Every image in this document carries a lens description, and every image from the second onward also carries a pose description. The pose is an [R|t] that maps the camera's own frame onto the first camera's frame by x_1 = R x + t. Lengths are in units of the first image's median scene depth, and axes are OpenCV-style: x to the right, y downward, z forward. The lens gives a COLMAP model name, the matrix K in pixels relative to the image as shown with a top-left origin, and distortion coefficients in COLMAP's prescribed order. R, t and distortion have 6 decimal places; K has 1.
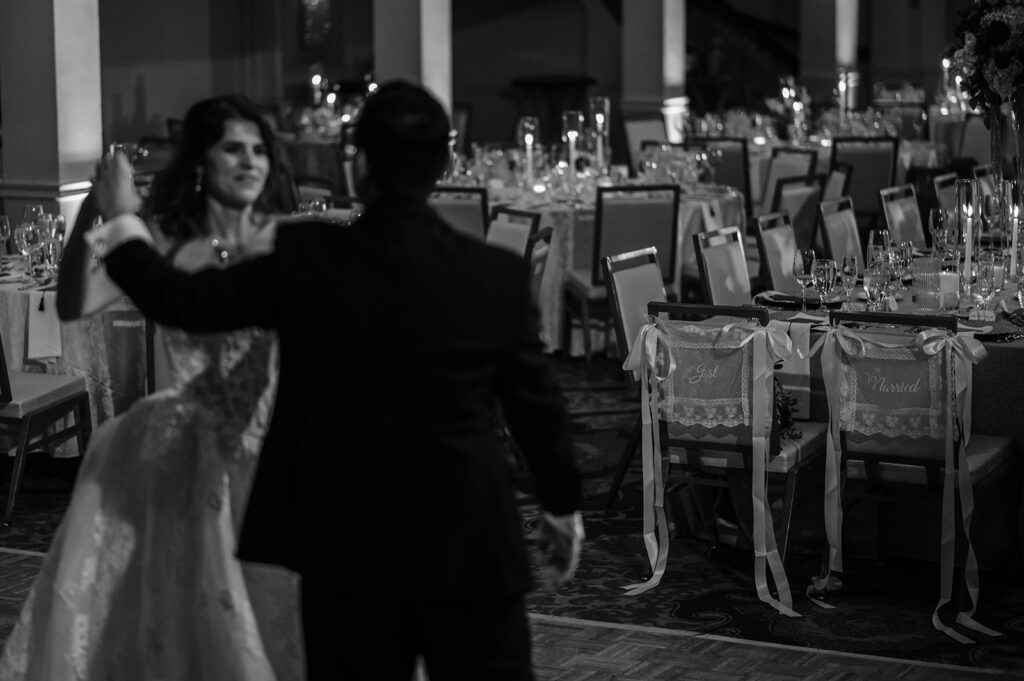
lens RADIAL K [[2479.9, 0, 510.2], [0, 2479.9, 345.2], [0, 0, 1]] dist [0.022235, 0.000000]
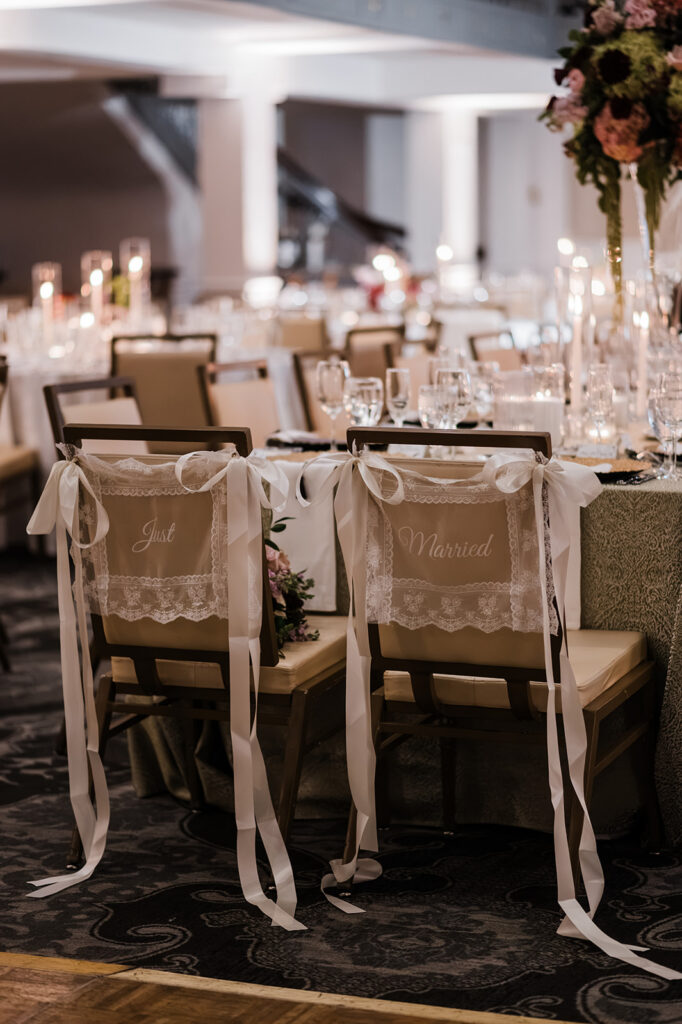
lens RADIAL K [[2479.9, 0, 341.0], [0, 2479.9, 508.6], [0, 0, 1]] dist [0.022235, 0.000000]
pose [[0.996874, -0.012405, 0.078030, 0.077264], [0.014728, 0.999463, -0.029269, 0.023599], [-0.077625, 0.030327, 0.996521, 0.379520]]
